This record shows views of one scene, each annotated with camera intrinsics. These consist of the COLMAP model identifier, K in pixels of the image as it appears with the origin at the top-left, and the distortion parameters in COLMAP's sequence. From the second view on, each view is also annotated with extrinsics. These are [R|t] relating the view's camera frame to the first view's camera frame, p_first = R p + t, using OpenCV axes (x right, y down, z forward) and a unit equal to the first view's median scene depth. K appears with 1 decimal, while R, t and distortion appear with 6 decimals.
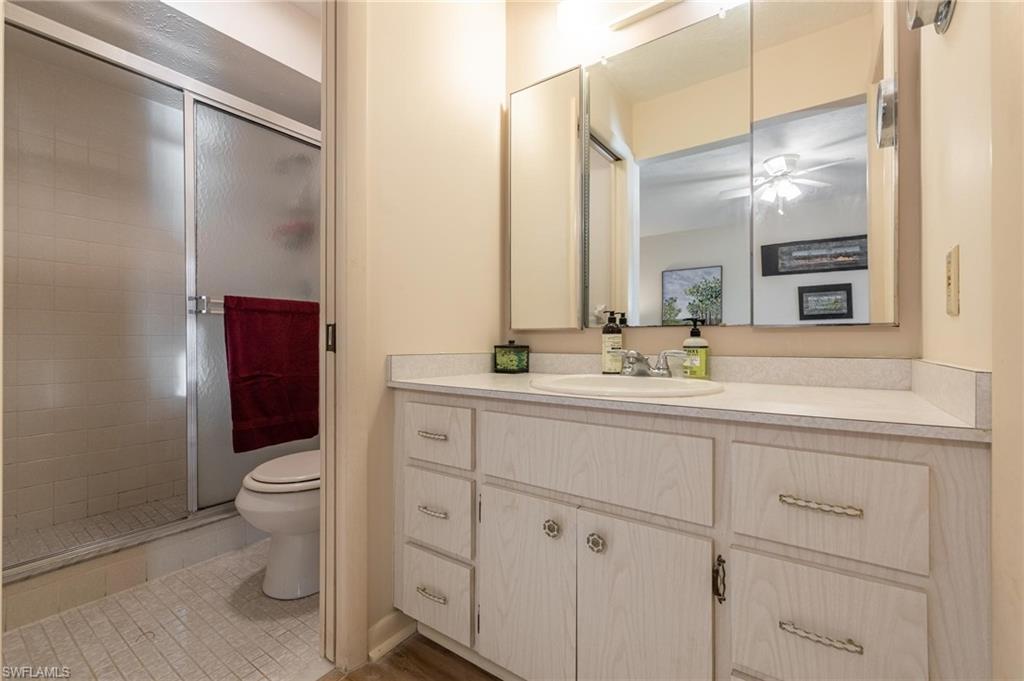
lens RADIAL K [[438.6, 0, 512.0], [0, 438.6, 340.5], [0, 0, 1]] dist [-0.002142, -0.000364]
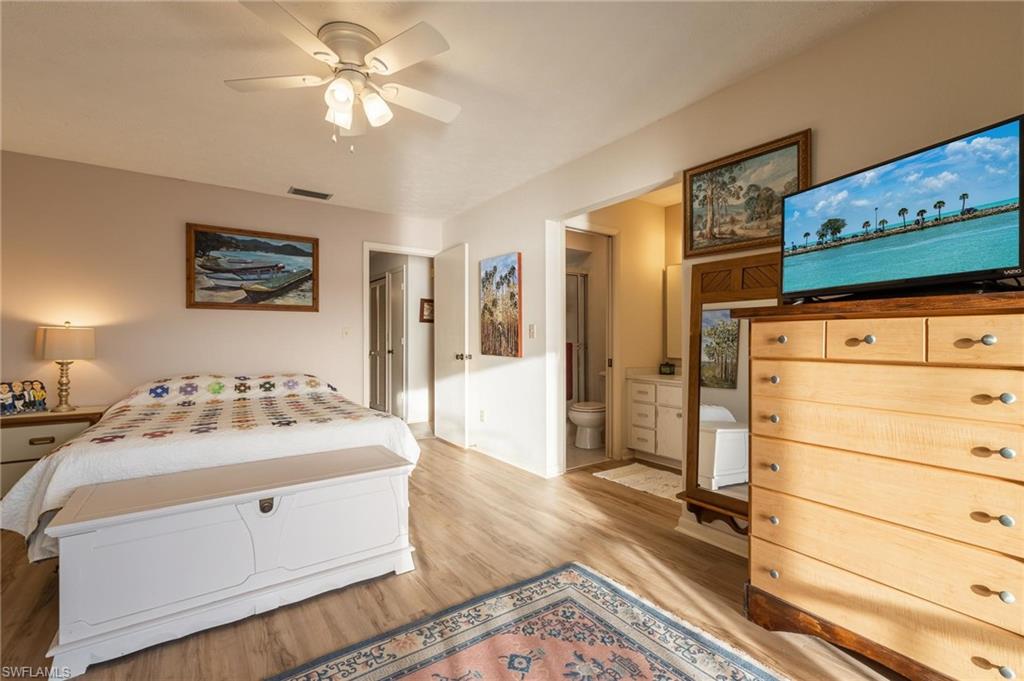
lens RADIAL K [[450.7, 0, 512.0], [0, 450.7, 340.5], [0, 0, 1]] dist [-0.000153, -0.000168]
pose [[0.946000, 0.001470, -0.324162, -0.006447], [0.001781, 0.999951, 0.009734, -0.210976], [0.324160, -0.009786, 0.945952, -2.471286]]
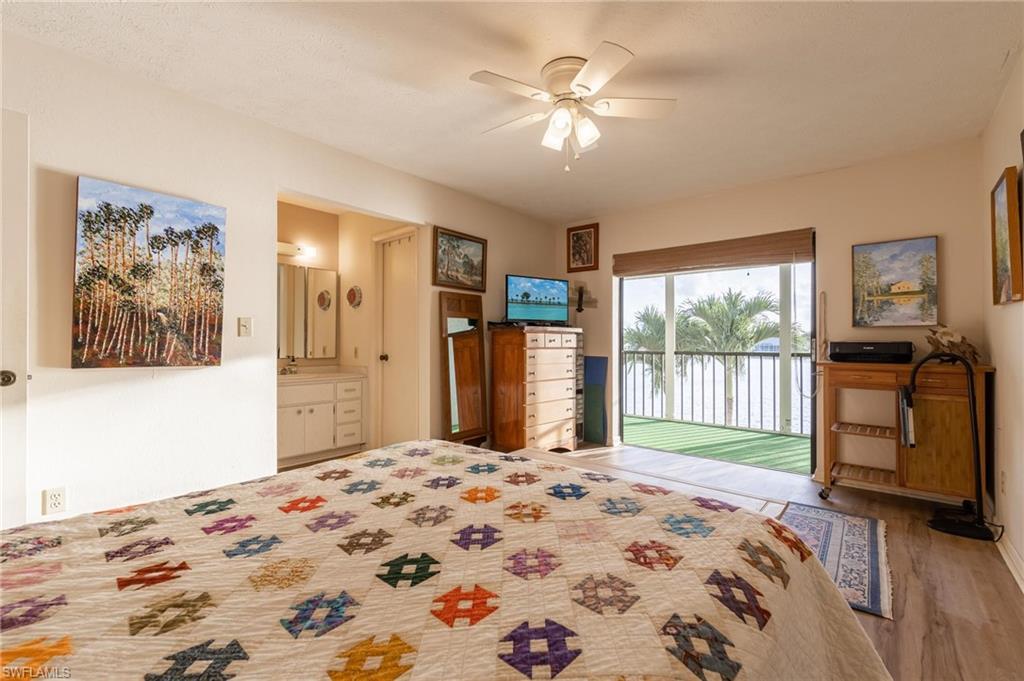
lens RADIAL K [[444.3, 0, 525.8], [0, 444.3, 346.6], [0, 0, 1]] dist [0.001854, 0.000275]
pose [[0.047675, -0.009212, 0.998820, -2.997460], [-0.010531, 0.999897, 0.009724, -0.182613], [-0.998807, -0.010982, 0.047574, -0.980145]]
